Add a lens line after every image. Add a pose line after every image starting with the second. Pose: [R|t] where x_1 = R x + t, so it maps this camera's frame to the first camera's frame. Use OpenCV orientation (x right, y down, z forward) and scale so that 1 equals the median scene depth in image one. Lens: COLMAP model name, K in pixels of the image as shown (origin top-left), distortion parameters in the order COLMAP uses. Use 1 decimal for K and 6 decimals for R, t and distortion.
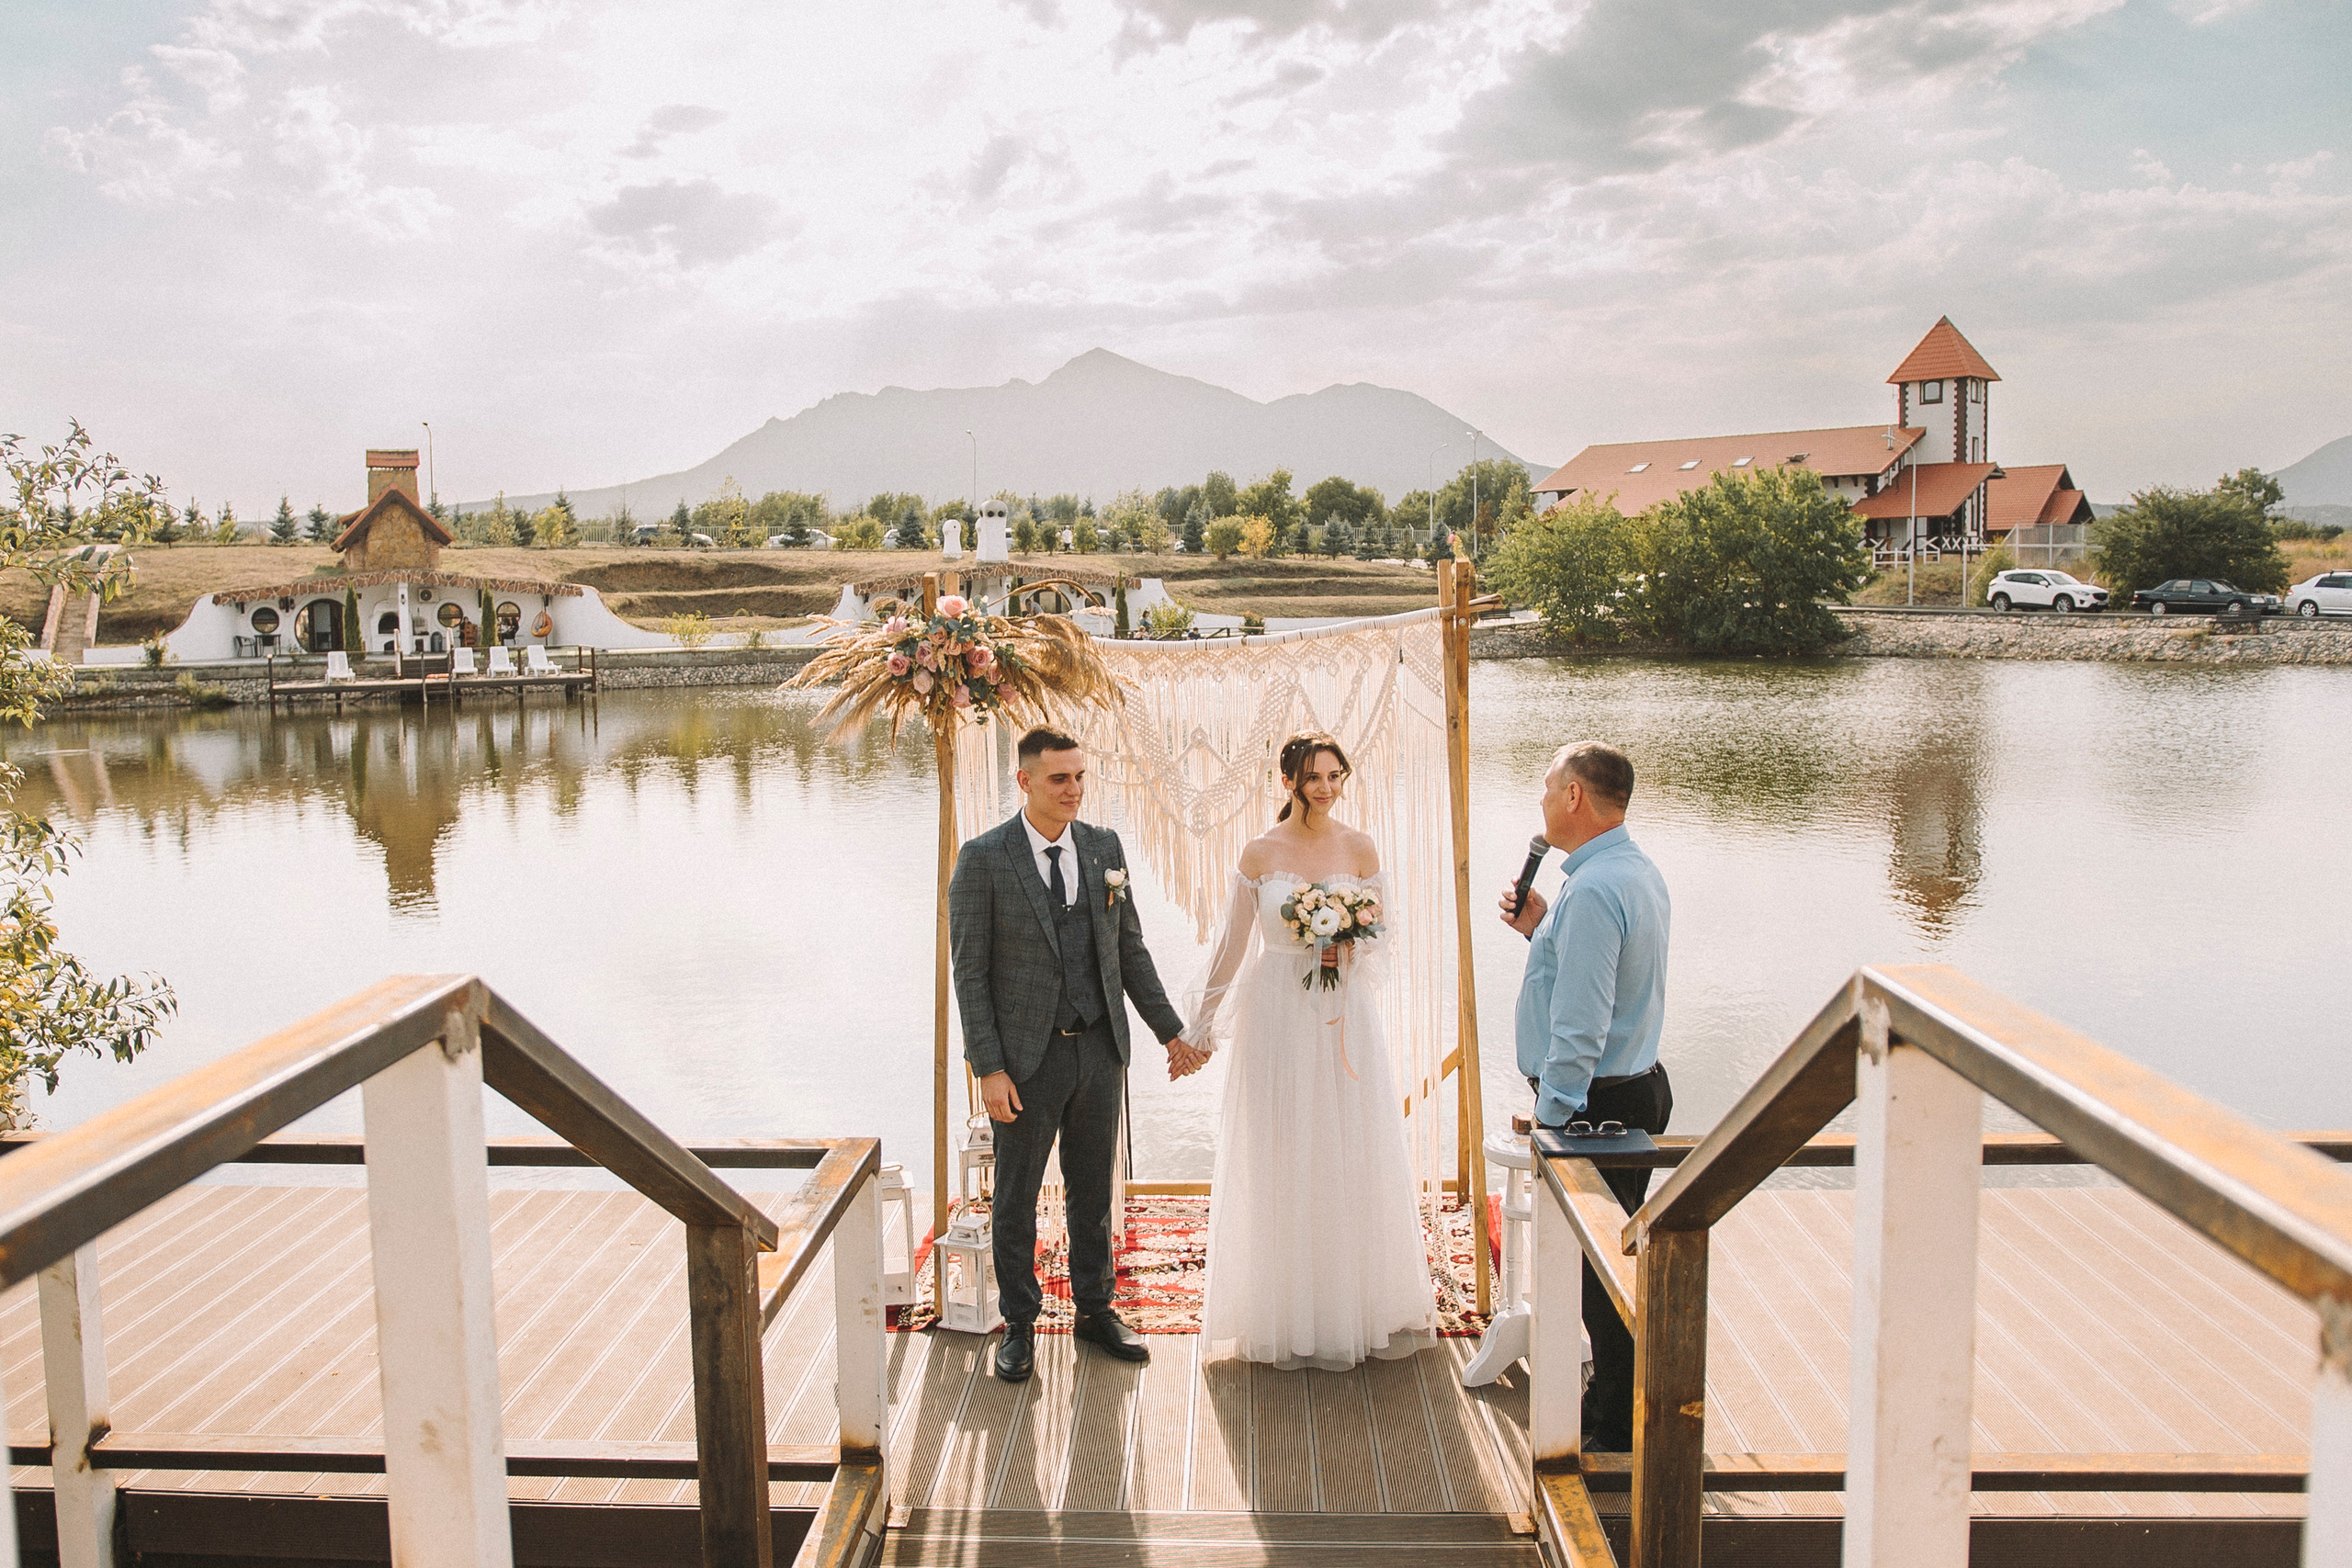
lens RADIAL K [[2045.4, 0, 1166.1], [0, 2045.4, 783.6], [0, 0, 1]] dist [-0.141701, -0.014909]
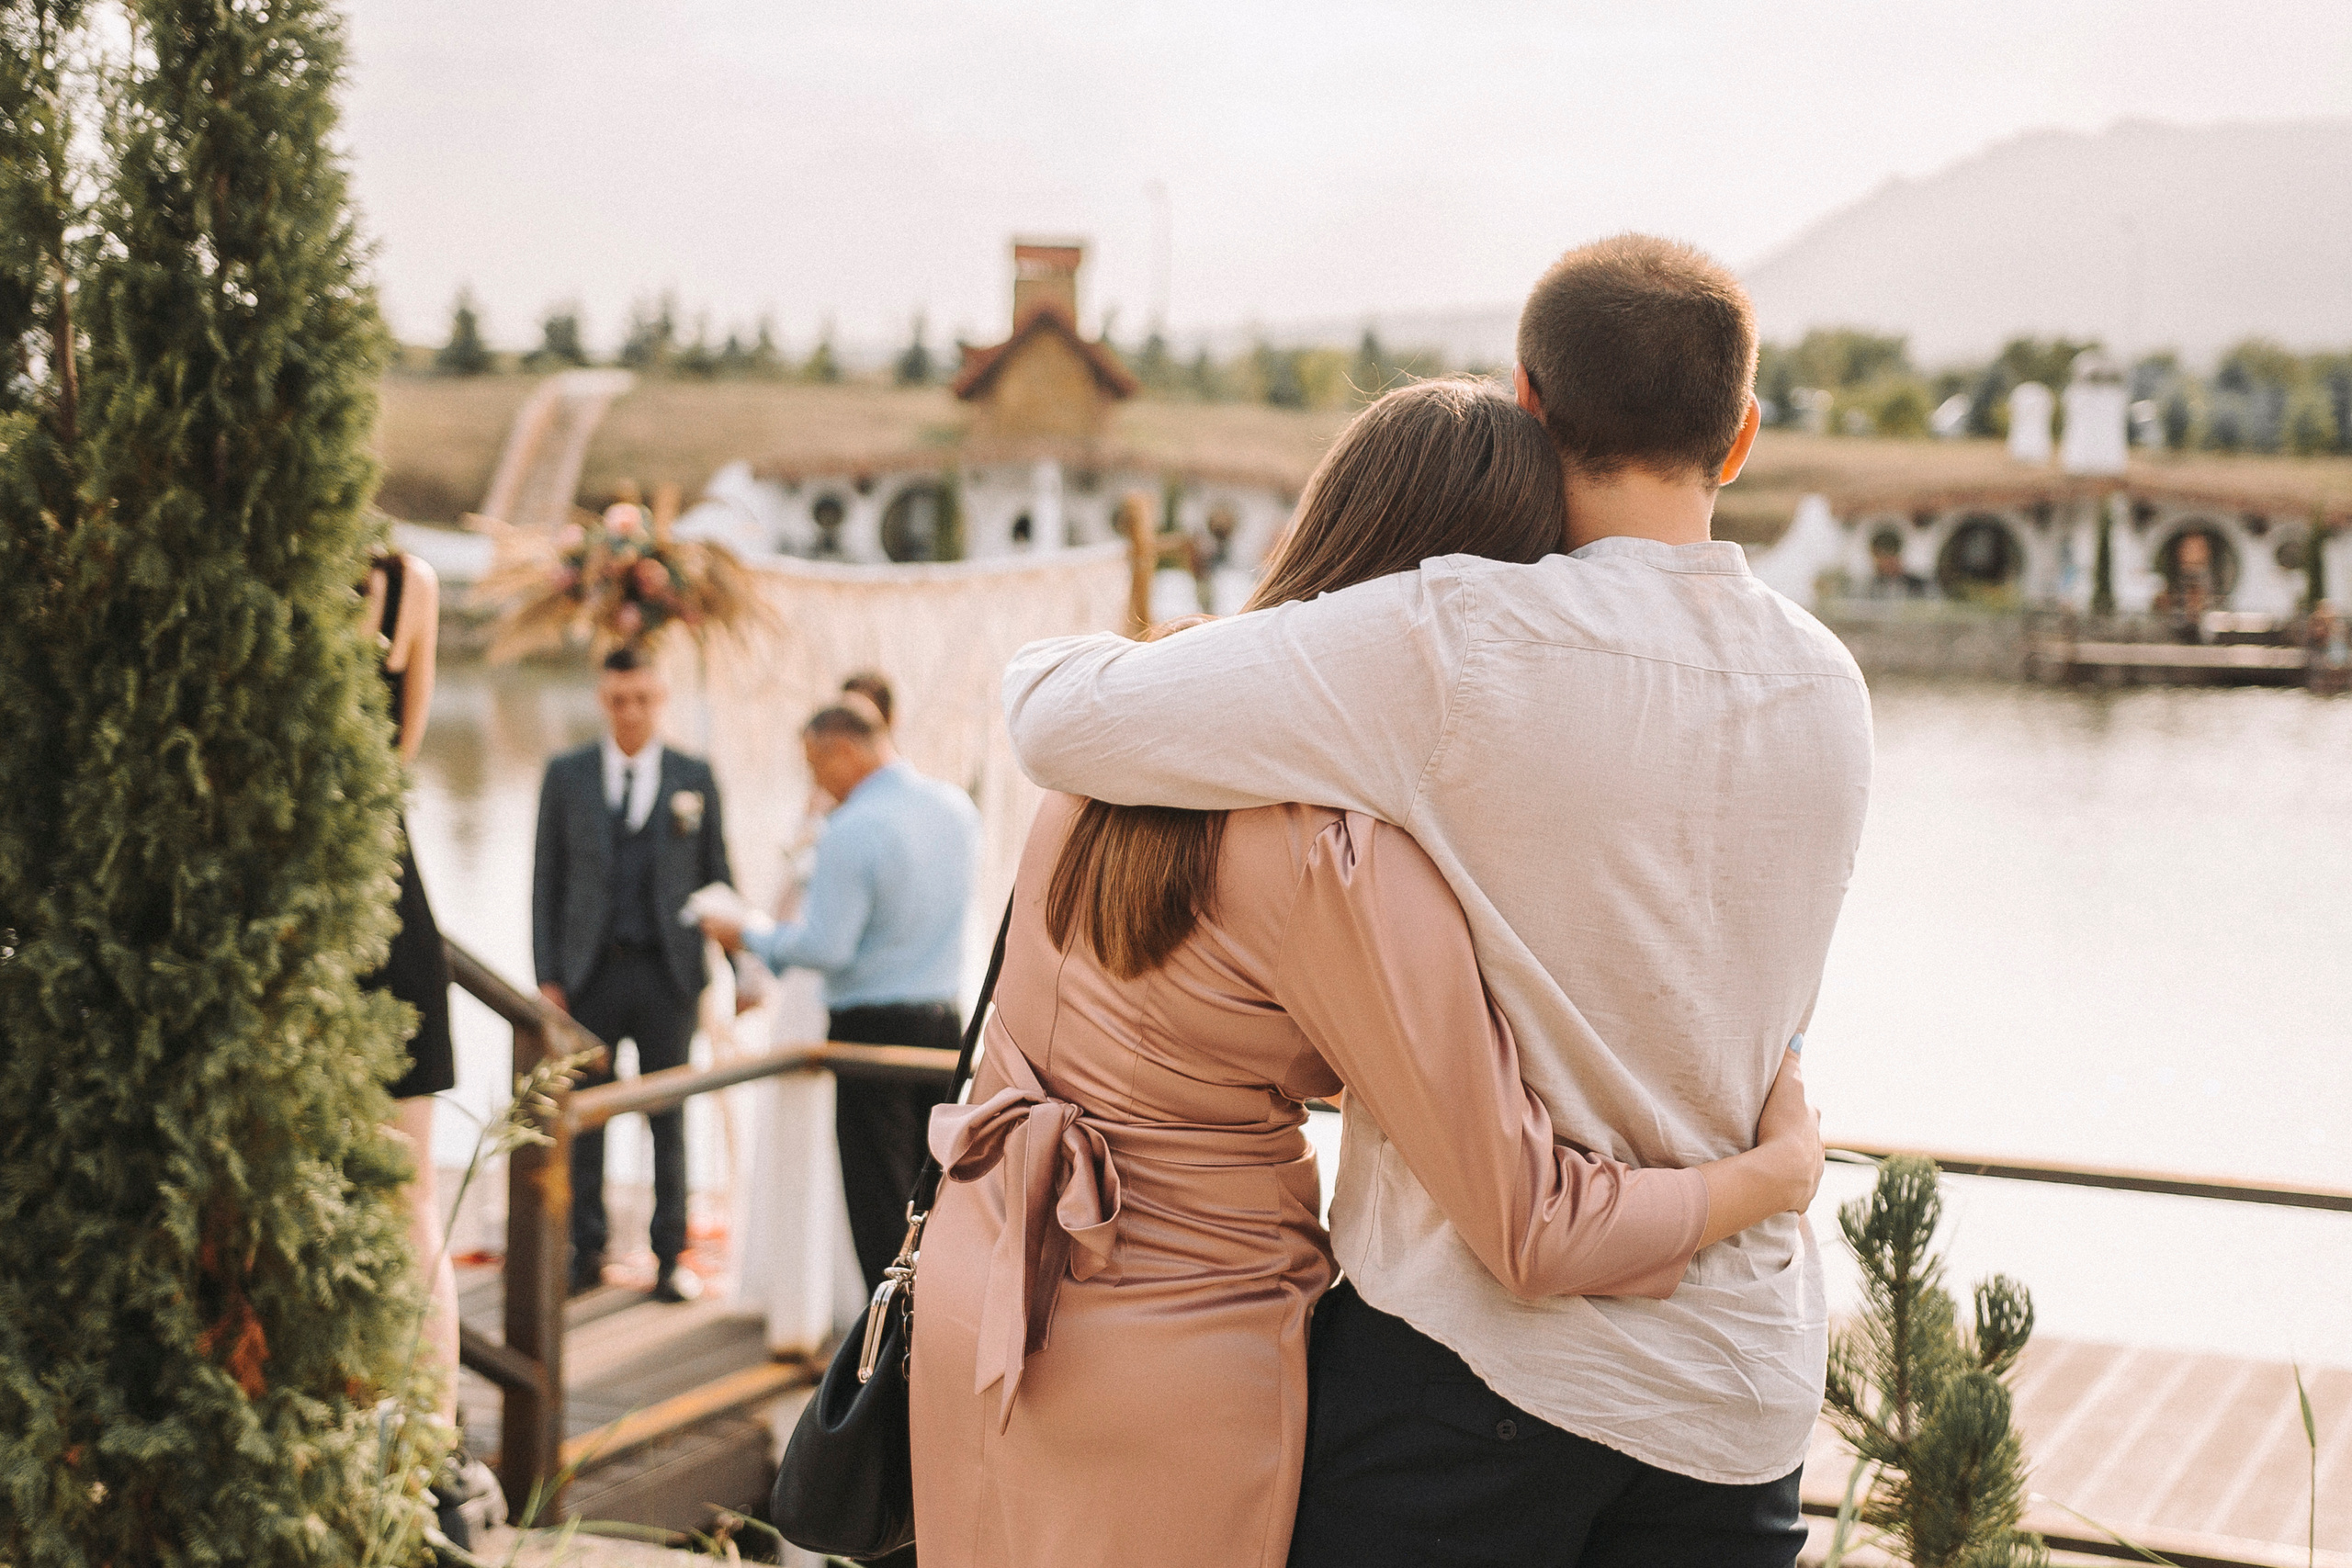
lens RADIAL K [[3946.1, 0, 1173.9], [0, 3946.1, 784.3], [0, 0, 1]] dist [-0.039006, 0.000000]
pose [[0.922003, 0.063555, -0.381932, 0.113997], [-0.072425, 0.997334, -0.008878, 0.004462], [0.380350, 0.035847, 0.924148, -0.083941]]
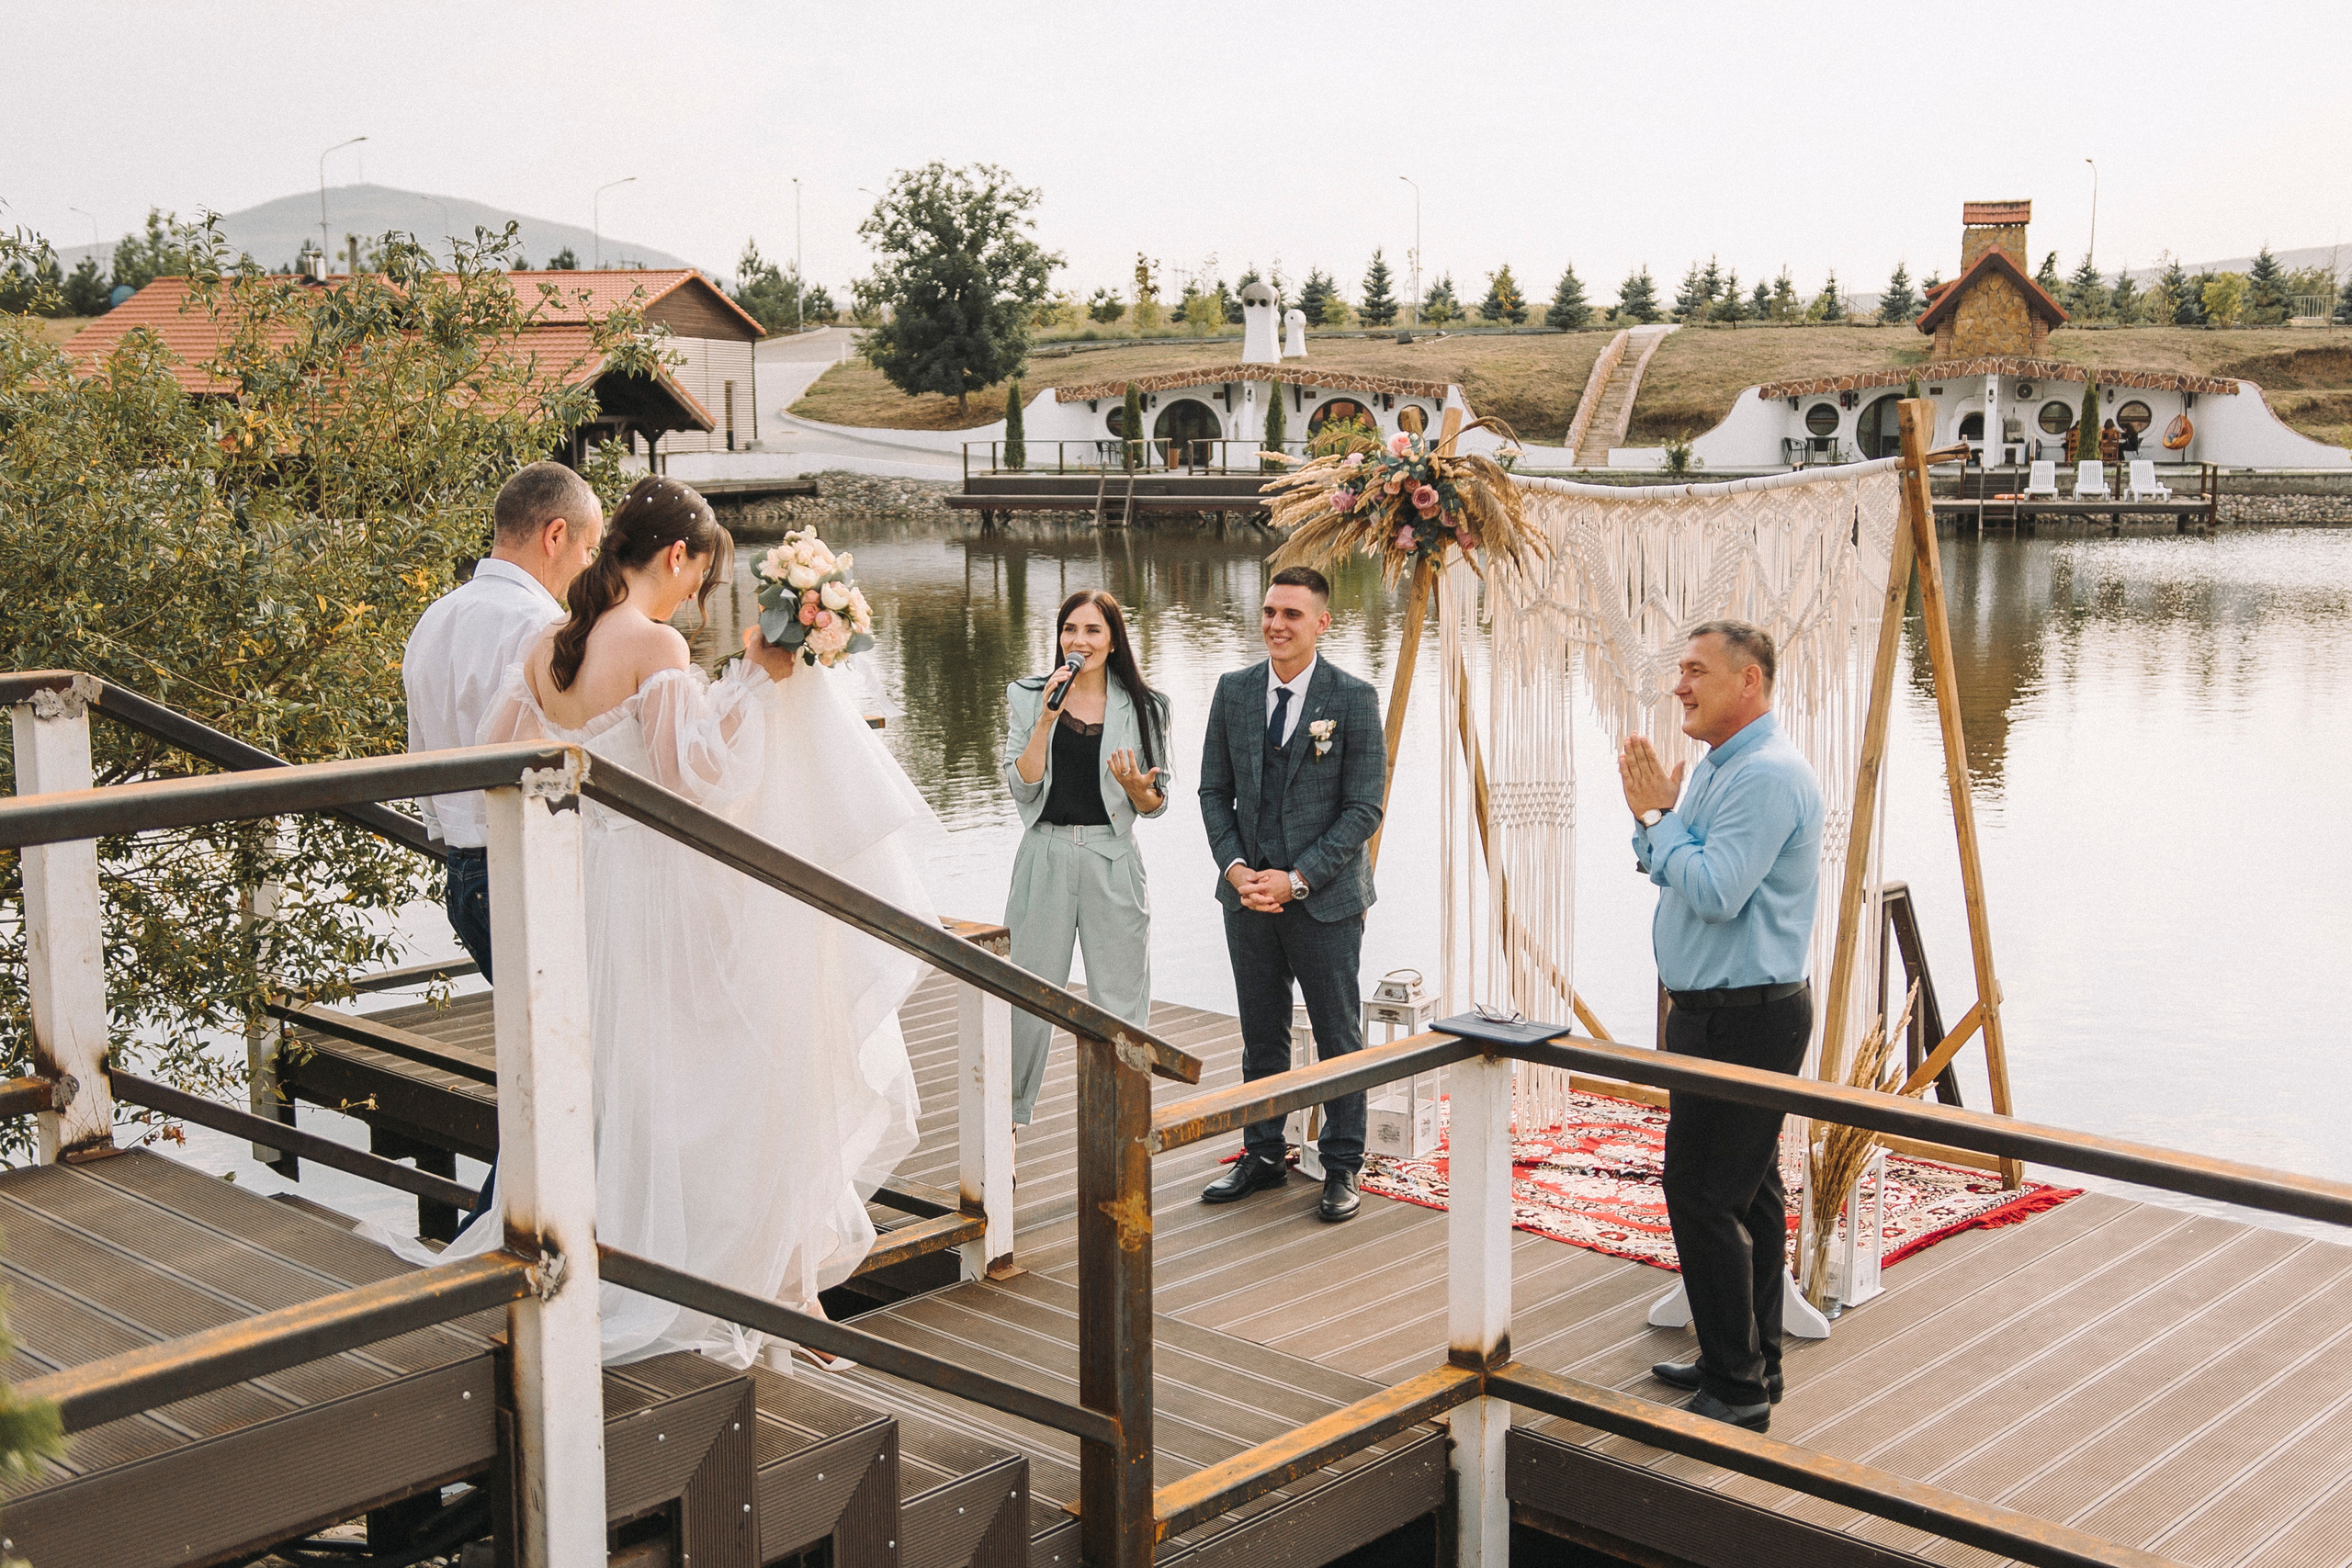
lens RADIAL K [[2690.7, 0, 1178.4], [0, 2690.7, 774.0], [0, 0, 1]] dist [0.024262, 0.000000]
pose [[0.745556, 0.097085, -0.659334, 0.089563], [-0.064467, 0.995199, 0.073642, -0.002197], [0.663318, -0.012399, 0.748235, -0.002896]]
